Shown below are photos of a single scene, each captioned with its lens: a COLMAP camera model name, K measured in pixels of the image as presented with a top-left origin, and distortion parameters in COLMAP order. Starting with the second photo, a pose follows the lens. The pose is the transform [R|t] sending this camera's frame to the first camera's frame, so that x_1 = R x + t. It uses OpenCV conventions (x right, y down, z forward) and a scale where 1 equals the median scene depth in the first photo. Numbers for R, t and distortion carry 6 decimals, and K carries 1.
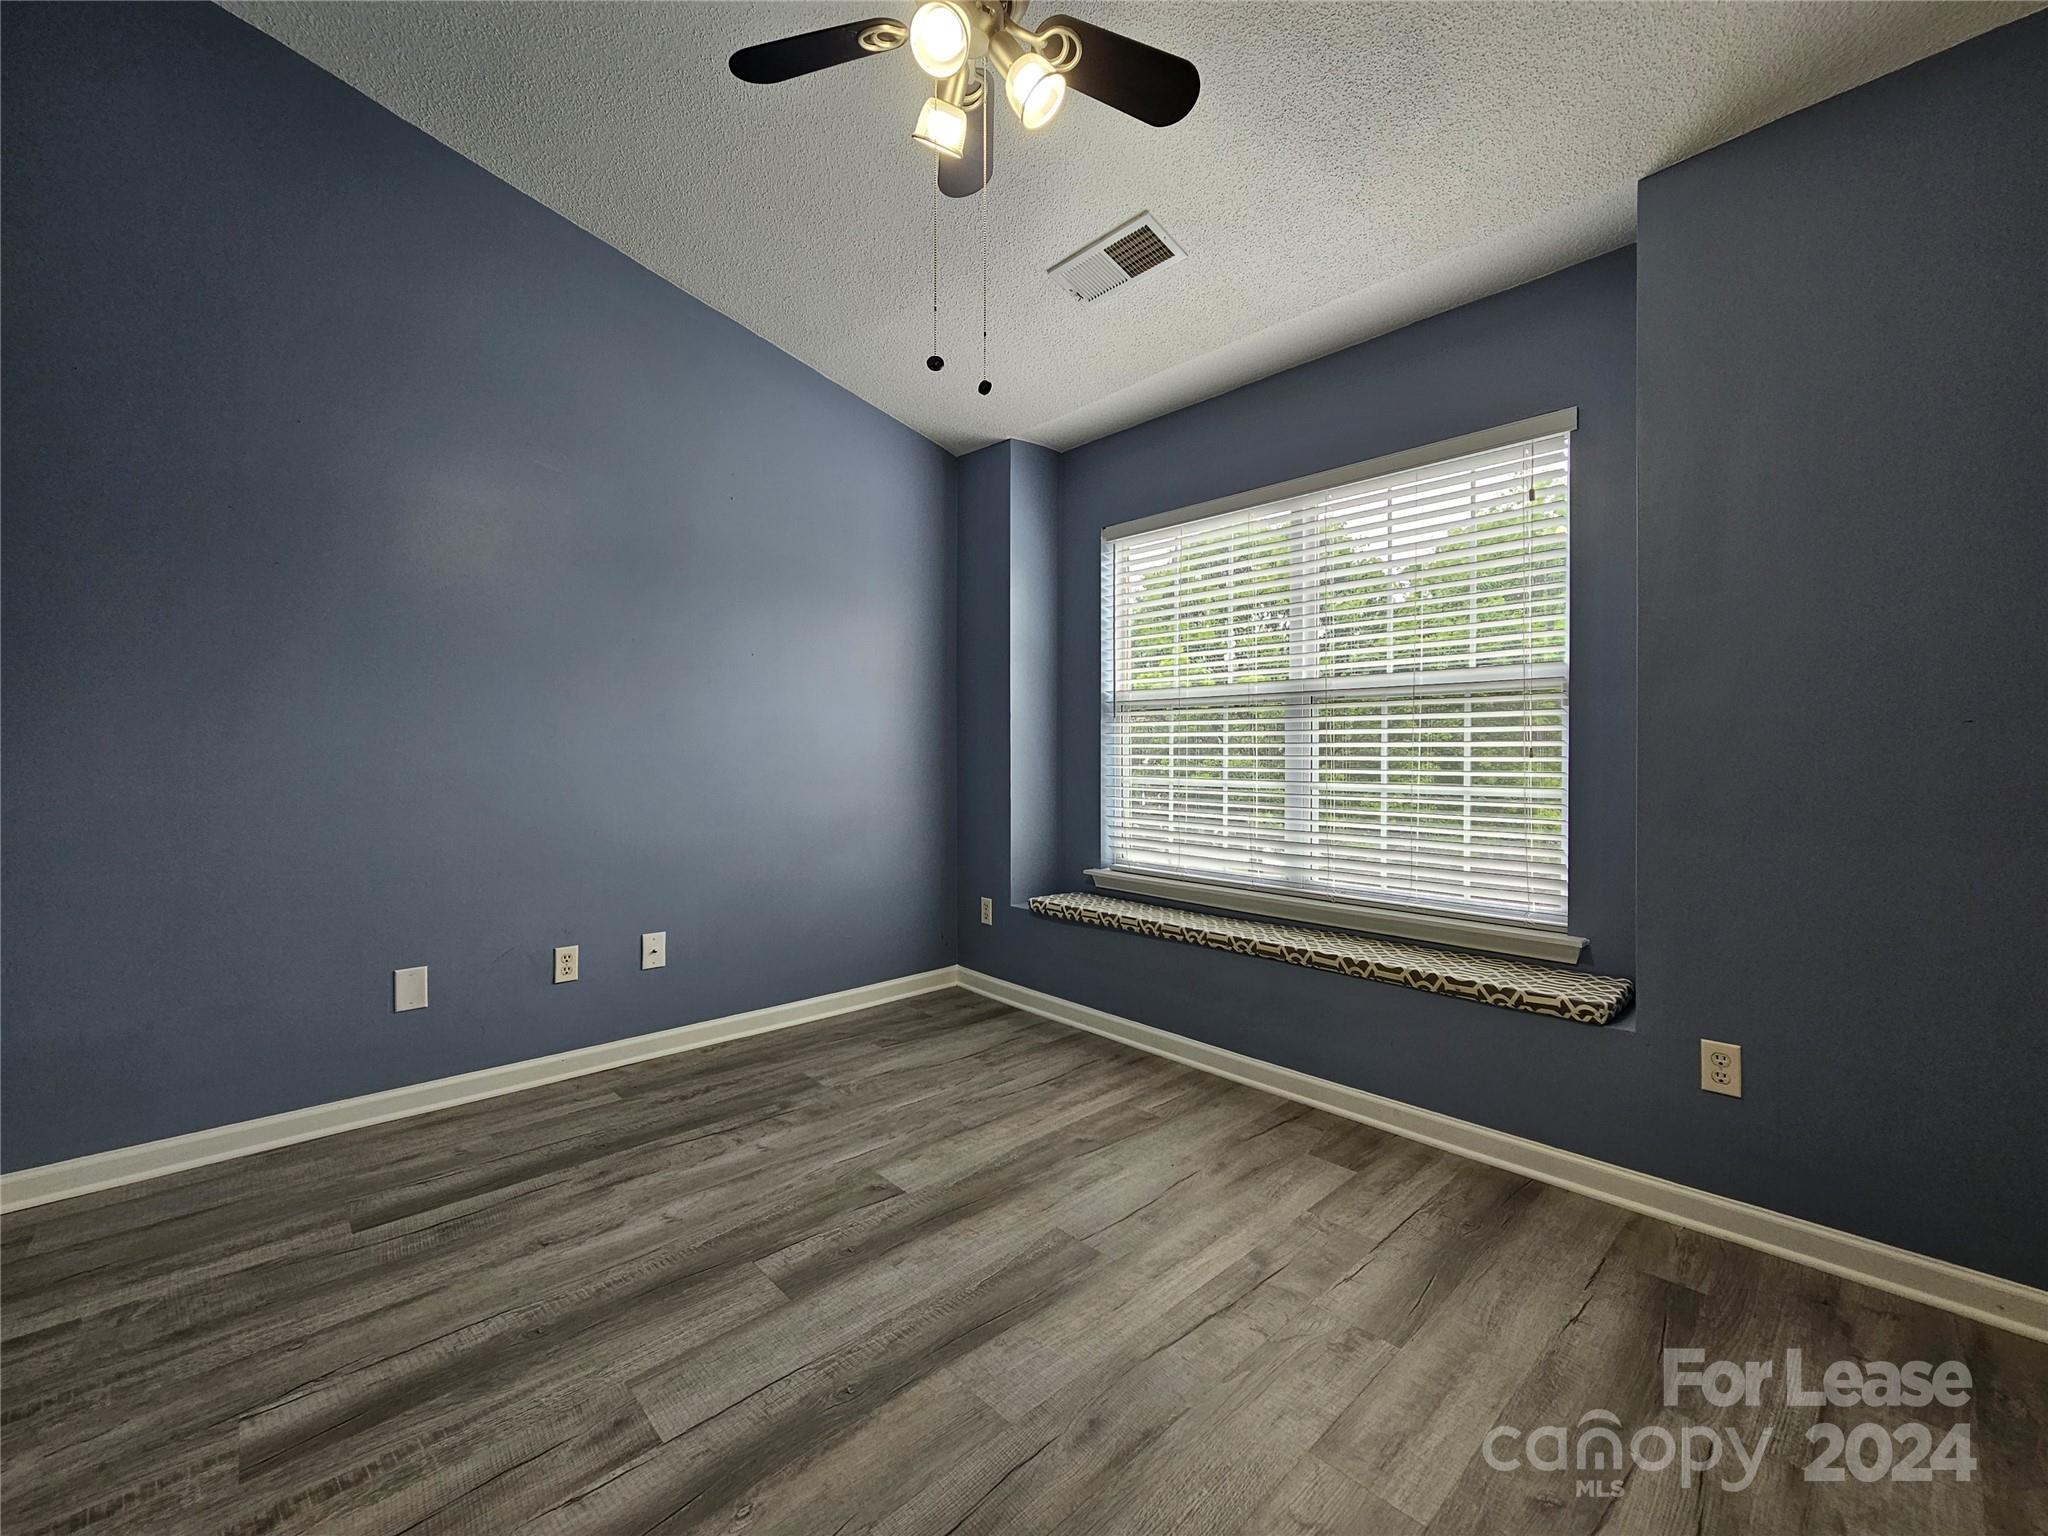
lens RADIAL K [[847.4, 0, 1026.2], [0, 847.4, 763.7], [0, 0, 1]] dist [0.002430, 0.000373]
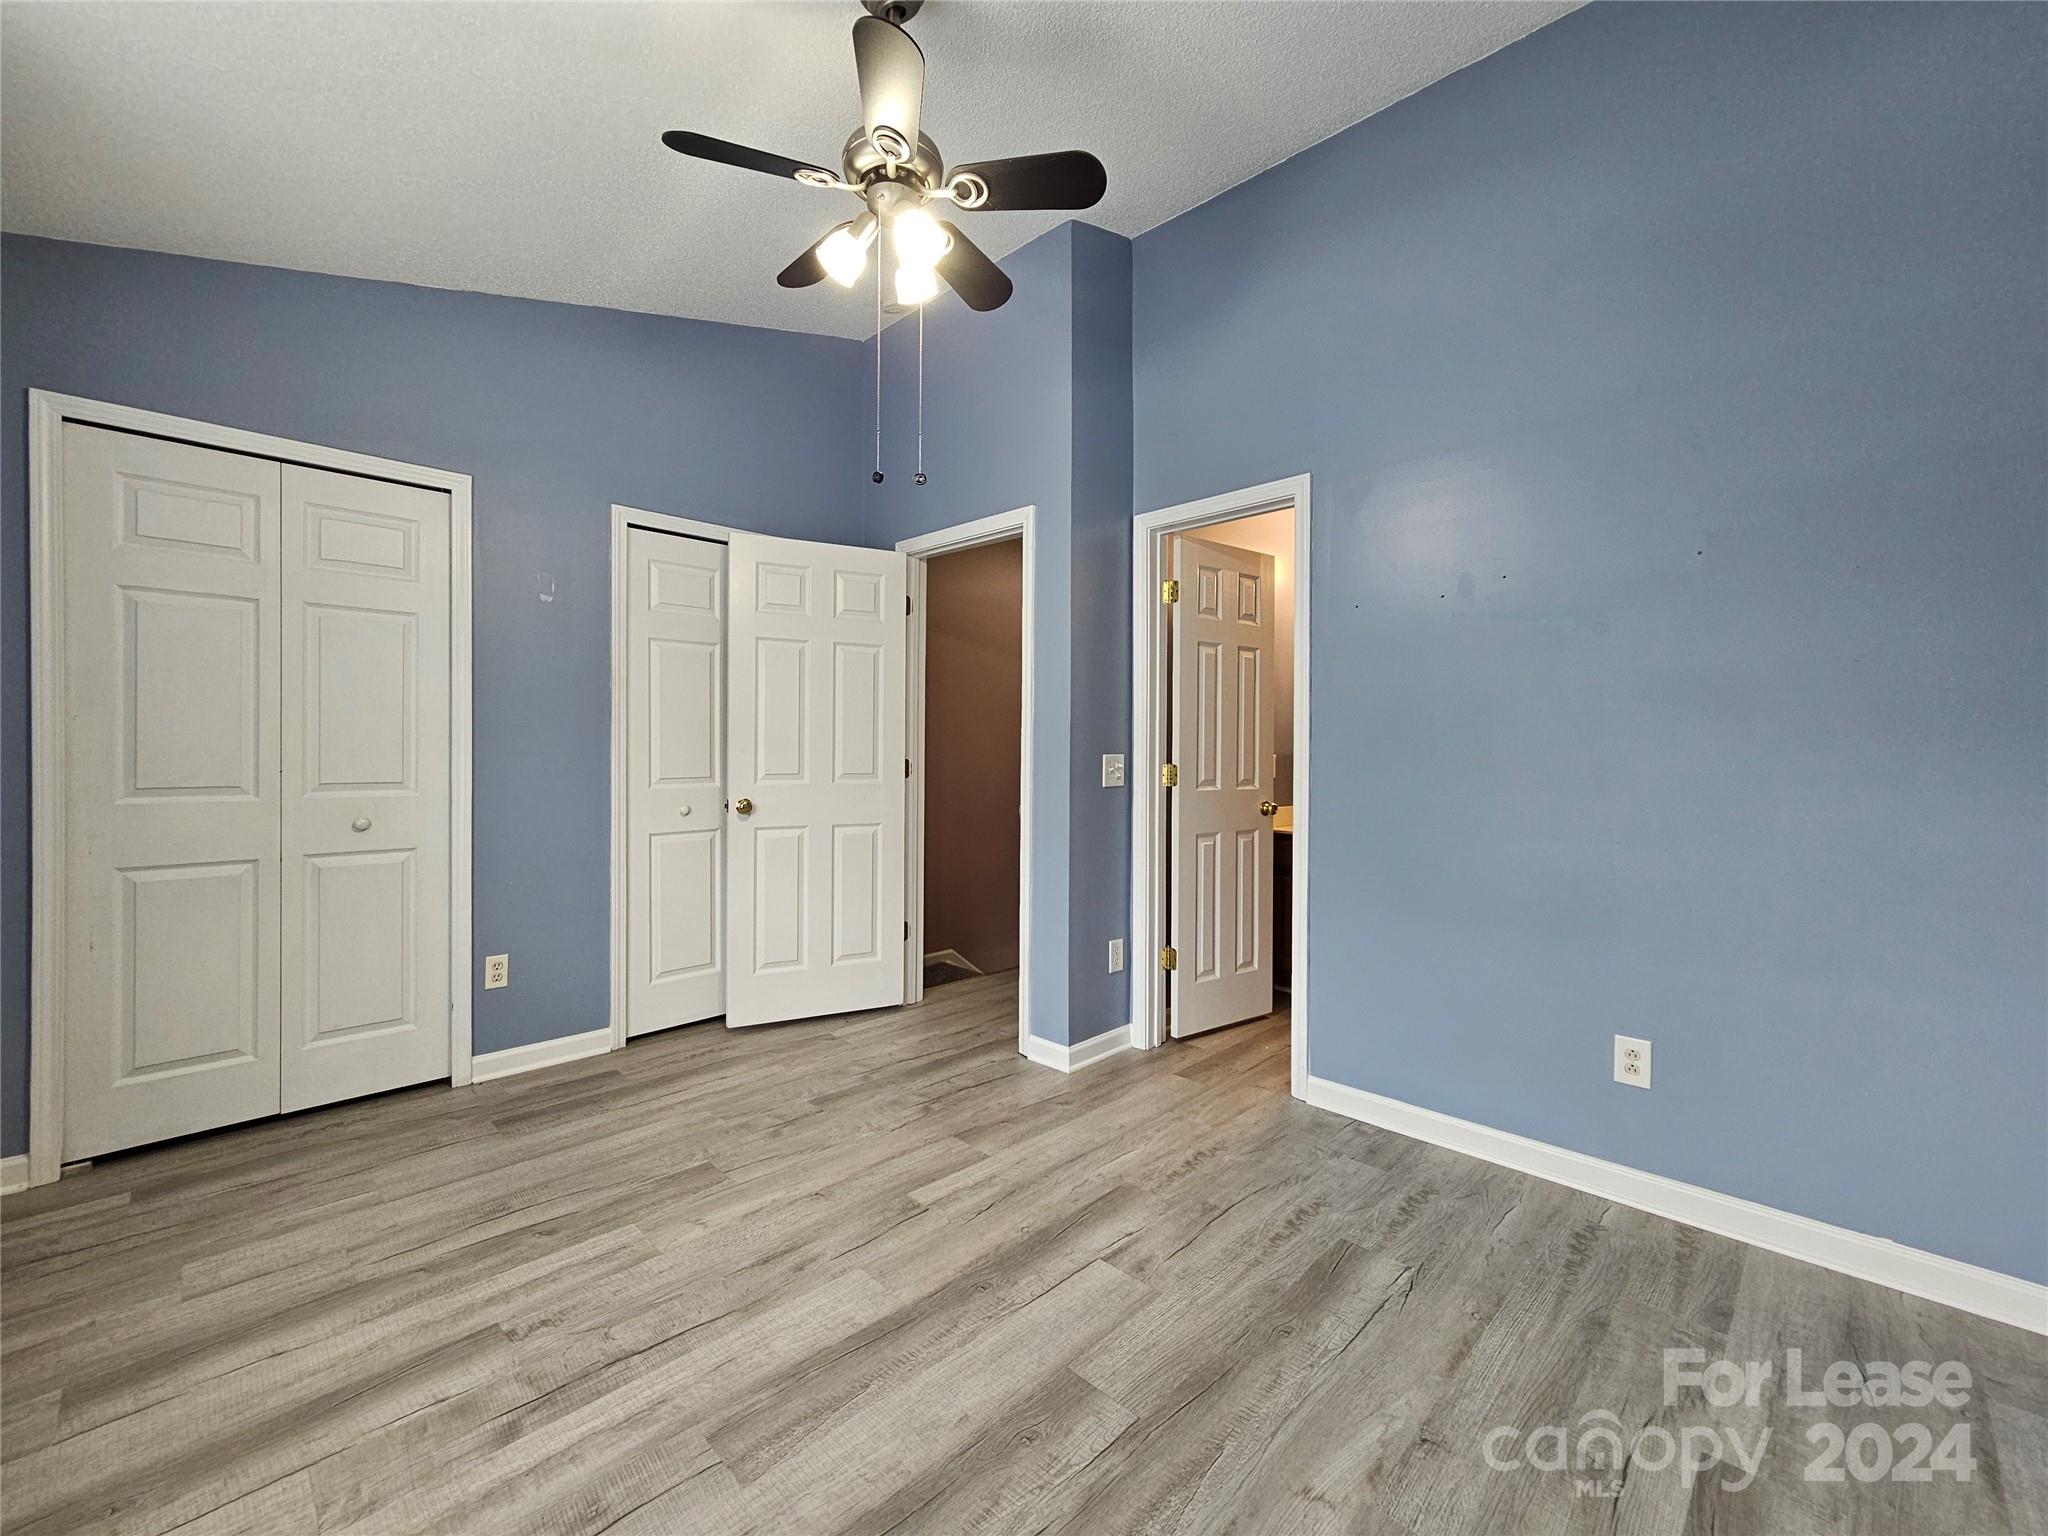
lens RADIAL K [[847.4, 0, 1040.5], [0, 847.4, 754.1], [0, 0, 1]] dist [0.002430, 0.000373]
pose [[-0.998363, -0.007959, -0.056640, -0.189982], [-0.008656, 0.999890, 0.012065, -0.075816], [0.056538, 0.012536, -0.998322, 1.982694]]
